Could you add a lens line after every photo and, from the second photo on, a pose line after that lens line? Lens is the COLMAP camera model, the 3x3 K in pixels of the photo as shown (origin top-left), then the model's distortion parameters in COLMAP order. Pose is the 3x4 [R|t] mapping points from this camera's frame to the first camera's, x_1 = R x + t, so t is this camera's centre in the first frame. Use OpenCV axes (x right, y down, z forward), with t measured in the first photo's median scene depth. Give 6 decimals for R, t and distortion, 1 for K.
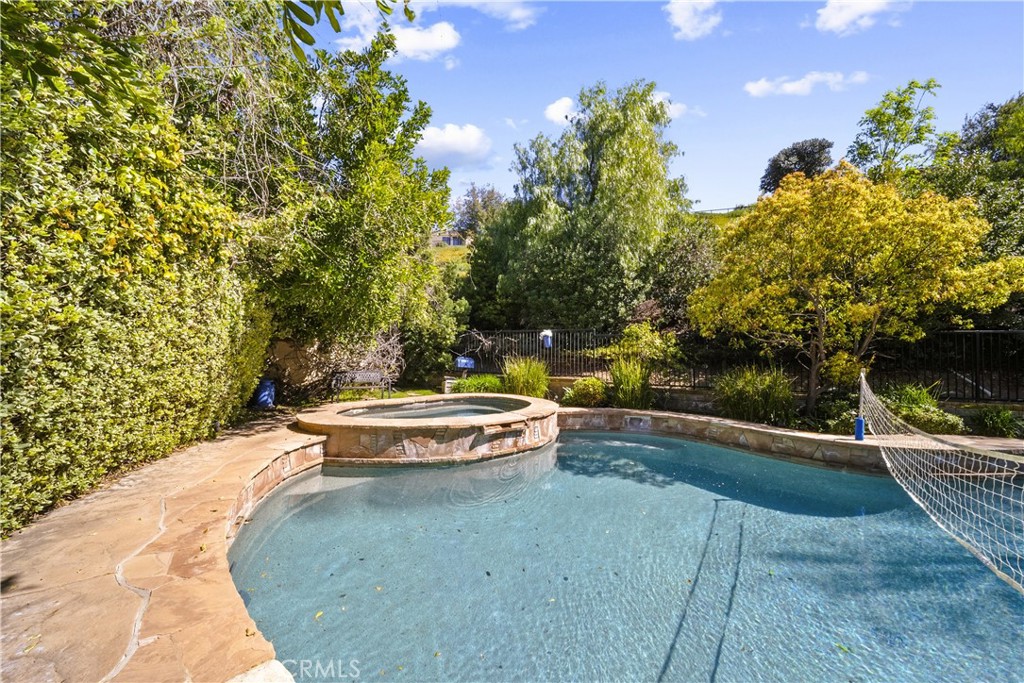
lens RADIAL K [[373.2, 0, 507.5], [0, 373.2, 339.9], [0, 0, 1]] dist [-0.004091, -0.000321]
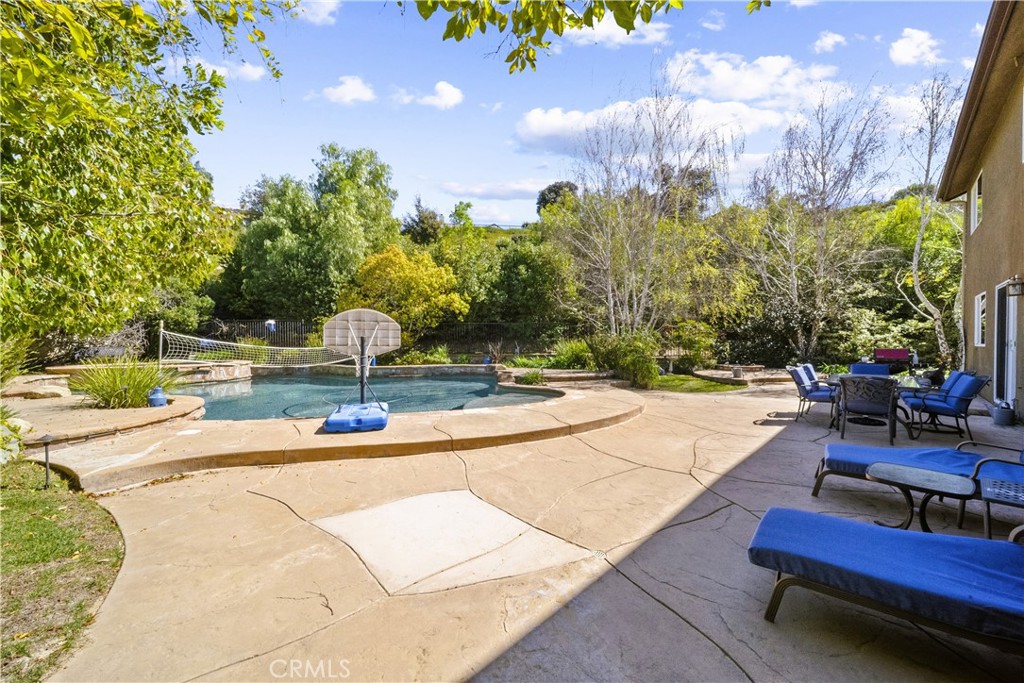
lens RADIAL K [[373.2, 0, 515.2], [0, 373.2, 341.4], [0, 0, 1]] dist [-0.004091, -0.000321]
pose [[0.910619, -0.009193, 0.413145, 0.359273], [-0.002855, 0.999589, 0.028534, 0.013478], [-0.413238, -0.027164, 0.910218, -0.742124]]
